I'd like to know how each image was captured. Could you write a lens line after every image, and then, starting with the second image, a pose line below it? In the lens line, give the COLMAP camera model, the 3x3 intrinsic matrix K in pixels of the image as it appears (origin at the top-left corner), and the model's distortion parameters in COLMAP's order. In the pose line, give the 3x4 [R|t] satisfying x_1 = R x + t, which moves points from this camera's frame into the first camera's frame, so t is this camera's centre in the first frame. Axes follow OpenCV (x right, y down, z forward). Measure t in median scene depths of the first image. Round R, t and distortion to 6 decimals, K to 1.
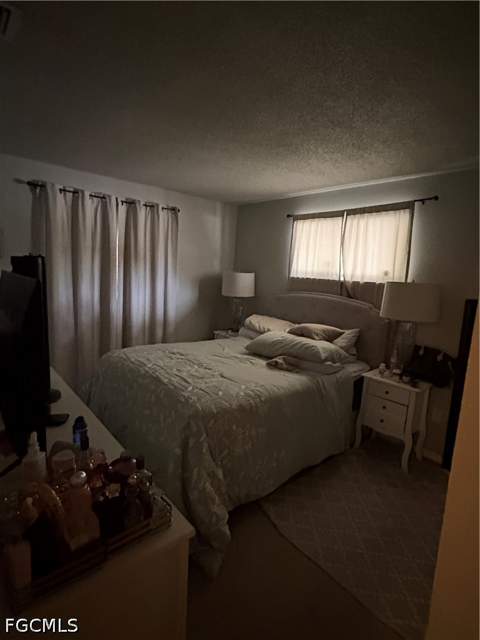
lens RADIAL K [[337.3, 0, 238.1], [0, 337.3, 319.2], [0, 0, 1]] dist [-0.004435, -0.000984]
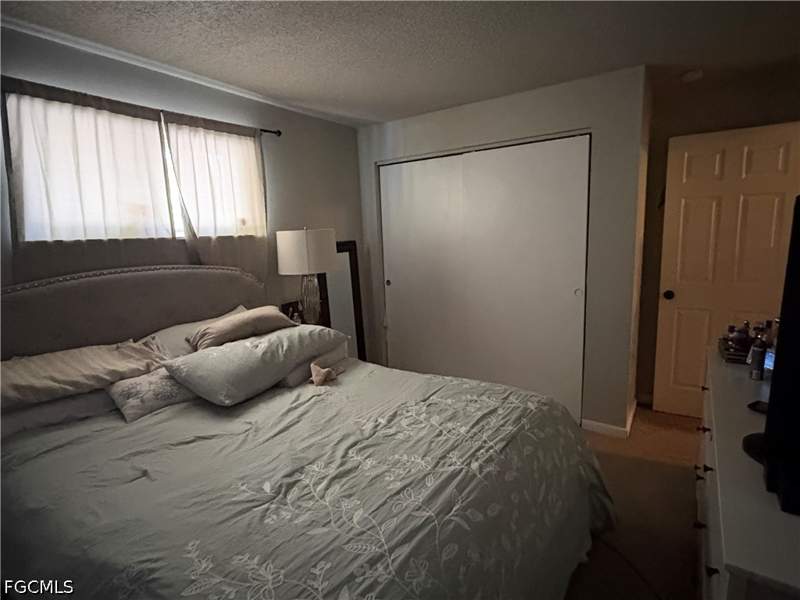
lens RADIAL K [[421.6, 0, 397.4], [0, 421.6, 300.0], [0, 0, 1]] dist [-0.004435, -0.000984]
pose [[-0.262304, -0.198758, 0.944294, -0.528738], [0.157562, 0.956605, 0.245116, -0.141140], [-0.952035, 0.213080, -0.219605, 0.891637]]
